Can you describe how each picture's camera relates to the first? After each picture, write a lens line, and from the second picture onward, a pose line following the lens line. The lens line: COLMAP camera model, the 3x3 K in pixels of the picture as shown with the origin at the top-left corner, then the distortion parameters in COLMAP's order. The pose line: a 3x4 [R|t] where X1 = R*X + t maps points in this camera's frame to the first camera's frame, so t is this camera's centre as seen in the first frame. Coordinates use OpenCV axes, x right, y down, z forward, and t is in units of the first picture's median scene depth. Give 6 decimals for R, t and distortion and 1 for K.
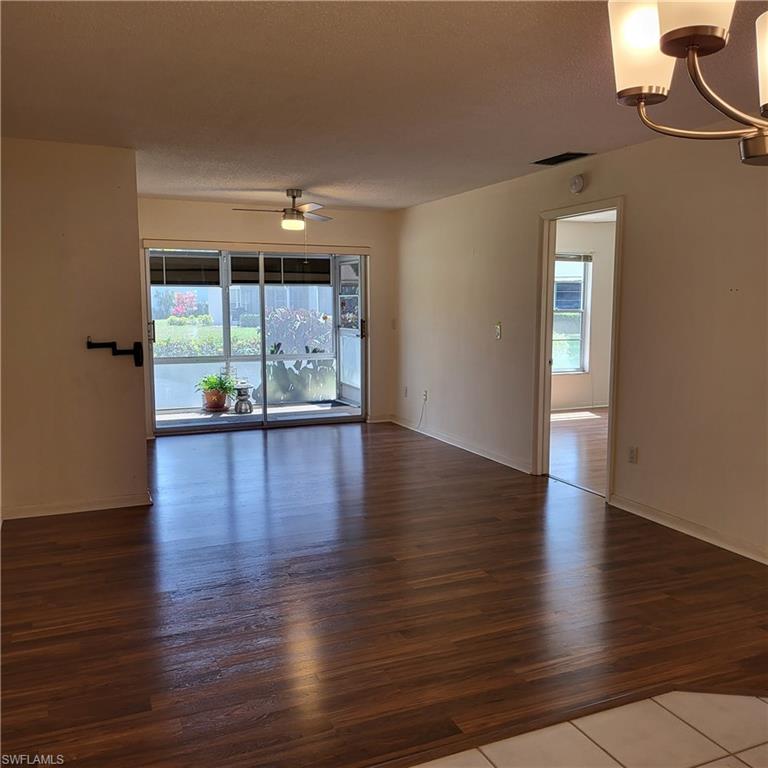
lens RADIAL K [[729.8, 0, 383.4], [0, 729.8, 394.0], [0, 0, 1]] dist [0.045878, -0.004459]
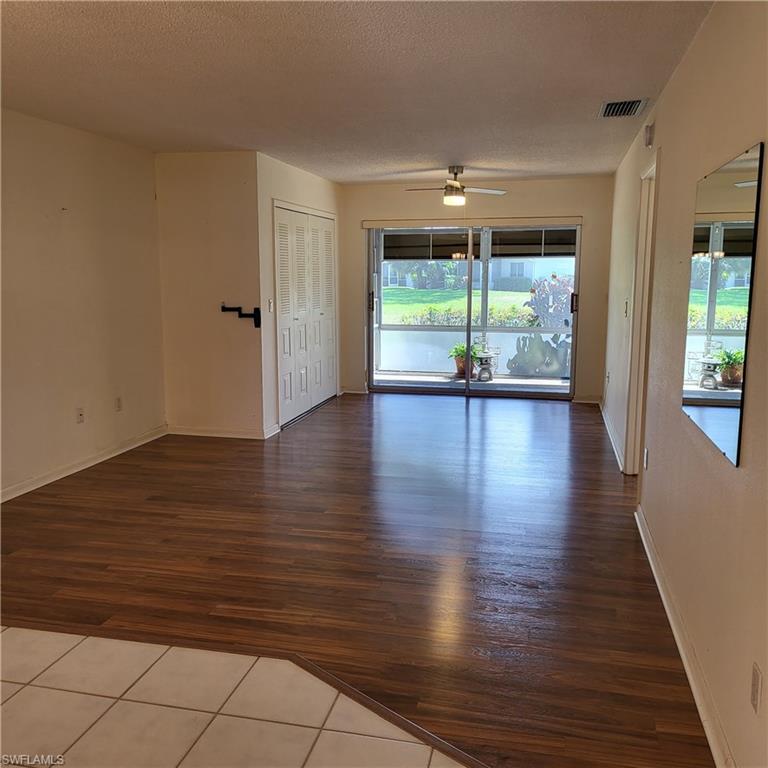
lens RADIAL K [[719.4, 0, 378.6], [0, 719.4, 390.3], [0, 0, 1]] dist [0.049981, -0.009621]
pose [[0.792772, 0.097169, -0.601723, 0.318210], [-0.076414, 0.995267, 0.060044, -0.011504], [0.604709, -0.001621, 0.796445, 0.084260]]
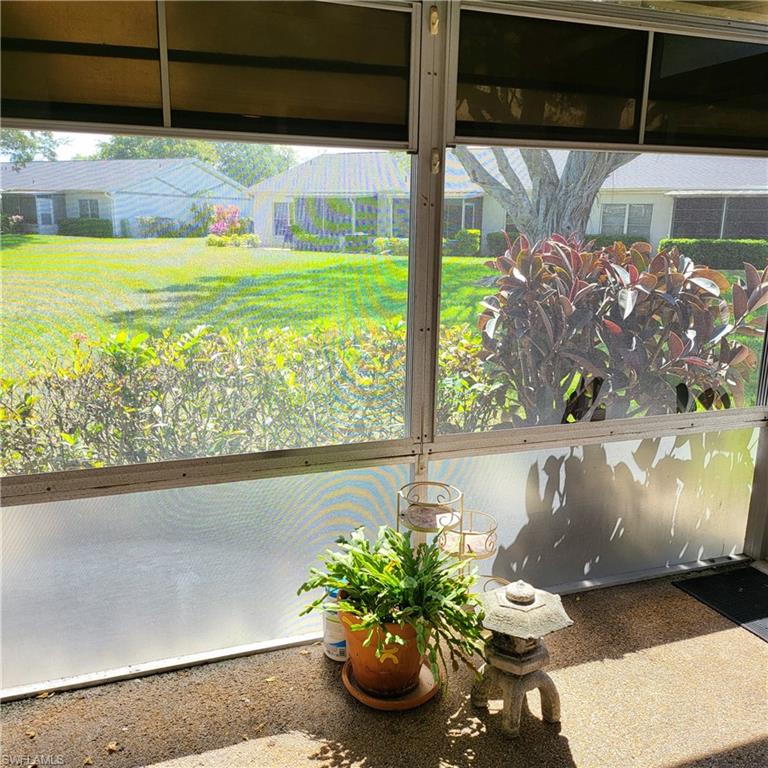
lens RADIAL K [[719.4, 0, 378.6], [0, 719.4, 390.3], [0, 0, 1]] dist [0.049981, -0.009621]
pose [[0.998279, 0.023963, -0.053522, -0.226833], [-0.018098, 0.994040, 0.107506, -0.100739], [0.055780, -0.106352, 0.992763, 0.798661]]
